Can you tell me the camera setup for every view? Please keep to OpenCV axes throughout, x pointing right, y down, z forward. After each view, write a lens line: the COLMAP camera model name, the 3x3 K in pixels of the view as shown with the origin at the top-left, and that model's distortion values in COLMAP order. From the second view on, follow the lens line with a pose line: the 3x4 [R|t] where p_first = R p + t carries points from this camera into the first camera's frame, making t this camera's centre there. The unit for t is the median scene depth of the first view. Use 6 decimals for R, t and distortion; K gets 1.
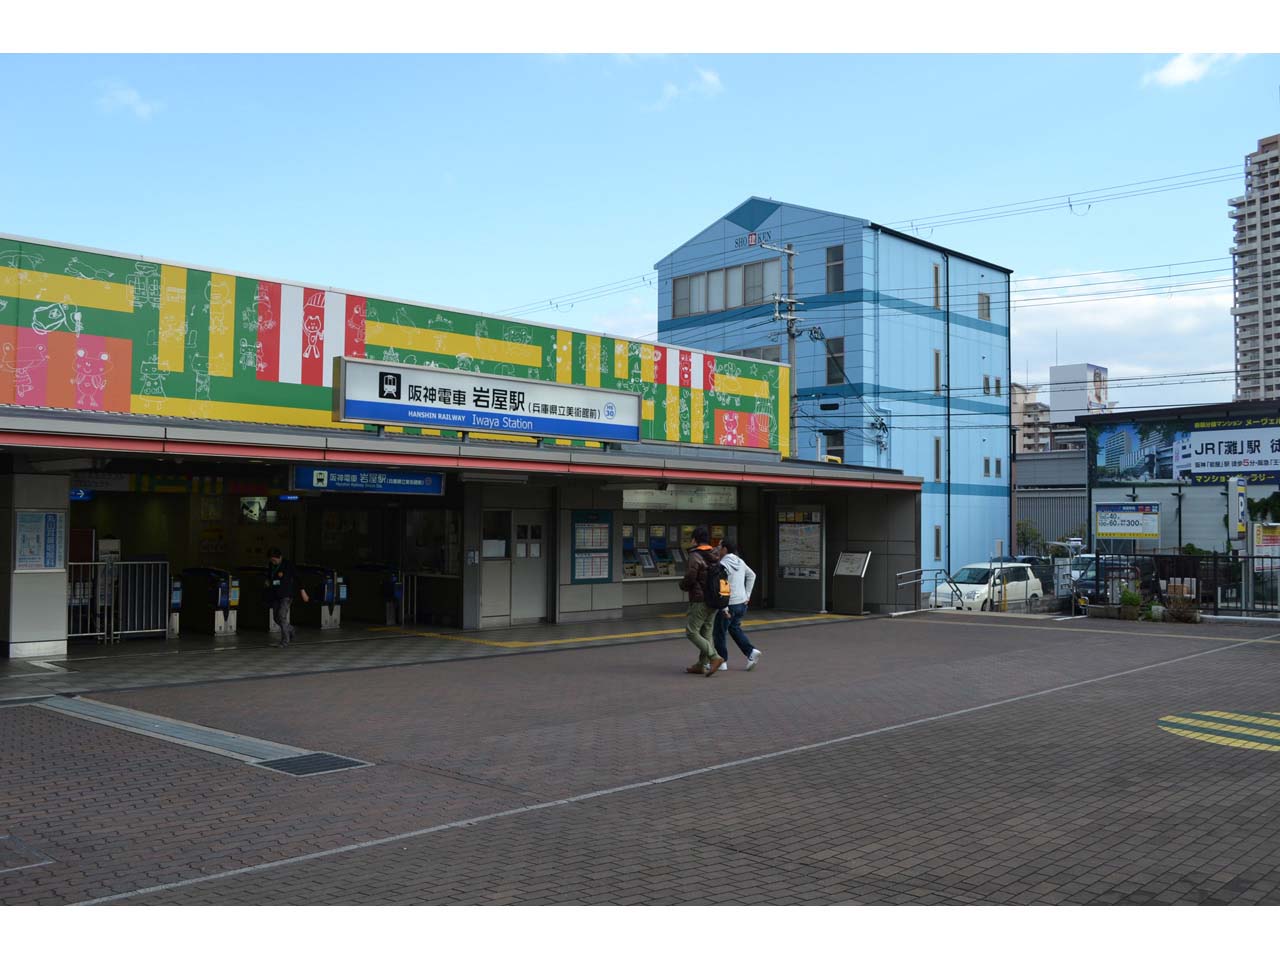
lens RADIAL K [[1202.1, 0, 638.5], [0, 1202.1, 478.0], [0, 0, 1]] dist [-0.079712, 0.000000]
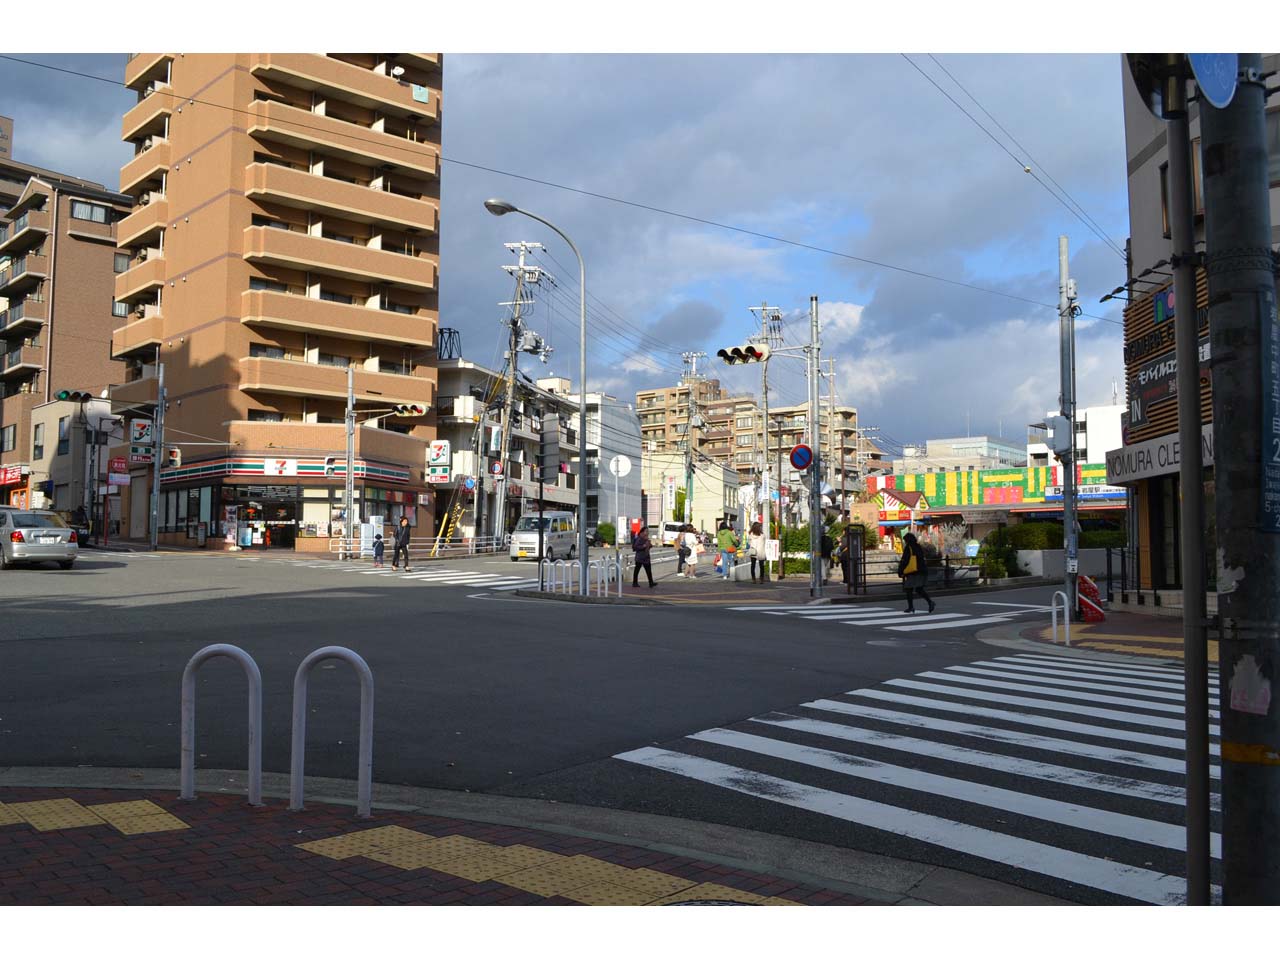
lens RADIAL K [[1202.1, 0, 636.1], [0, 1202.1, 475.5], [0, 0, 1]] dist [-0.079712, 0.000000]
pose [[-0.003265, -0.081640, -0.996657, 3.136963], [0.037738, 0.995942, -0.081705, 0.120411], [0.999282, -0.037878, -0.000171, -0.354262]]
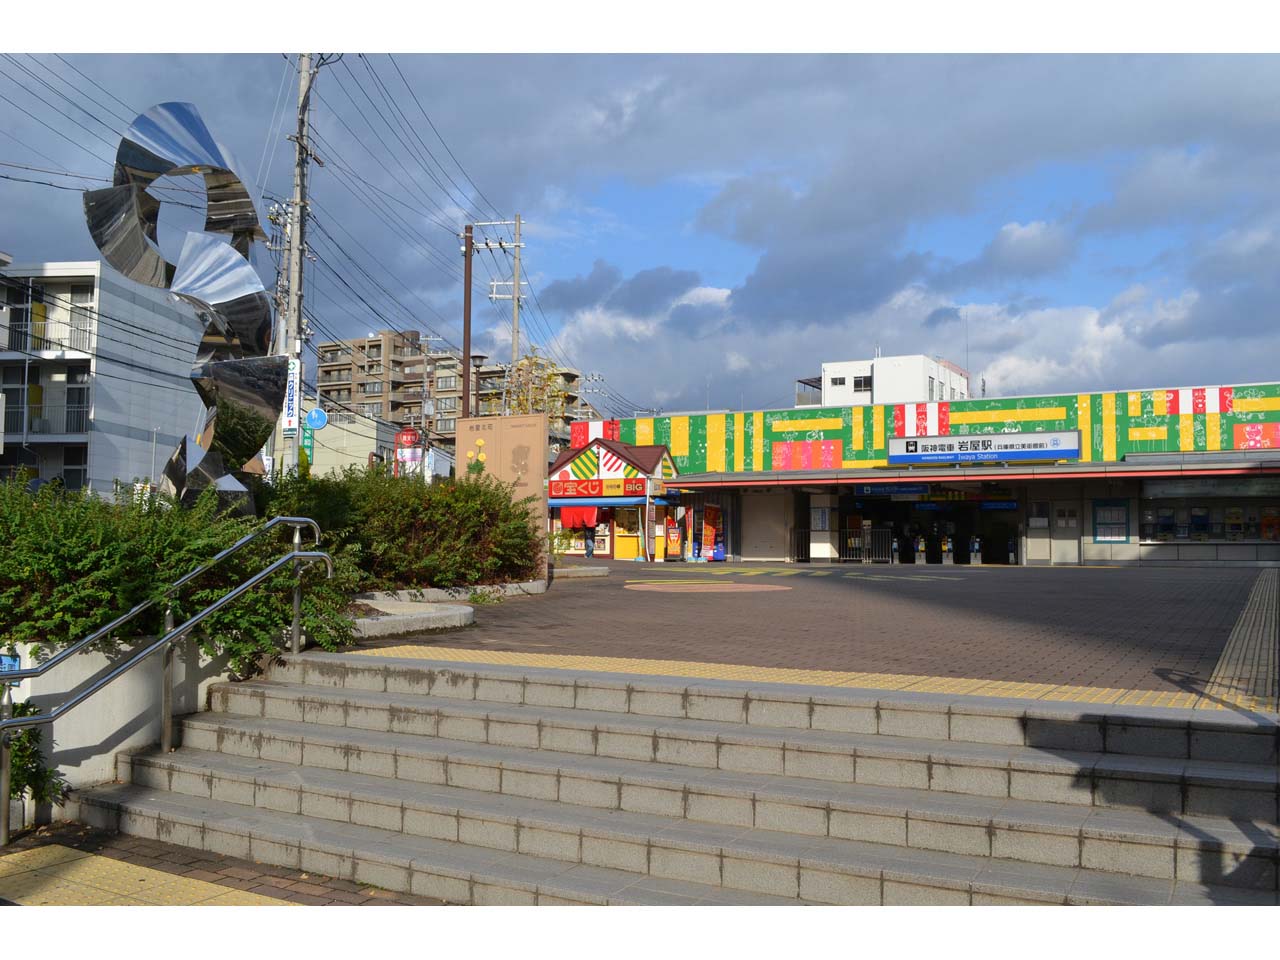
lens RADIAL K [[1202.1, 0, 638.1], [0, 1202.1, 482.7], [0, 0, 1]] dist [-0.079712, 0.000000]
pose [[0.219511, -0.060316, -0.973744, 1.507359], [0.031430, 0.998006, -0.054733, 0.078138], [0.975104, -0.018591, 0.220969, 0.006435]]
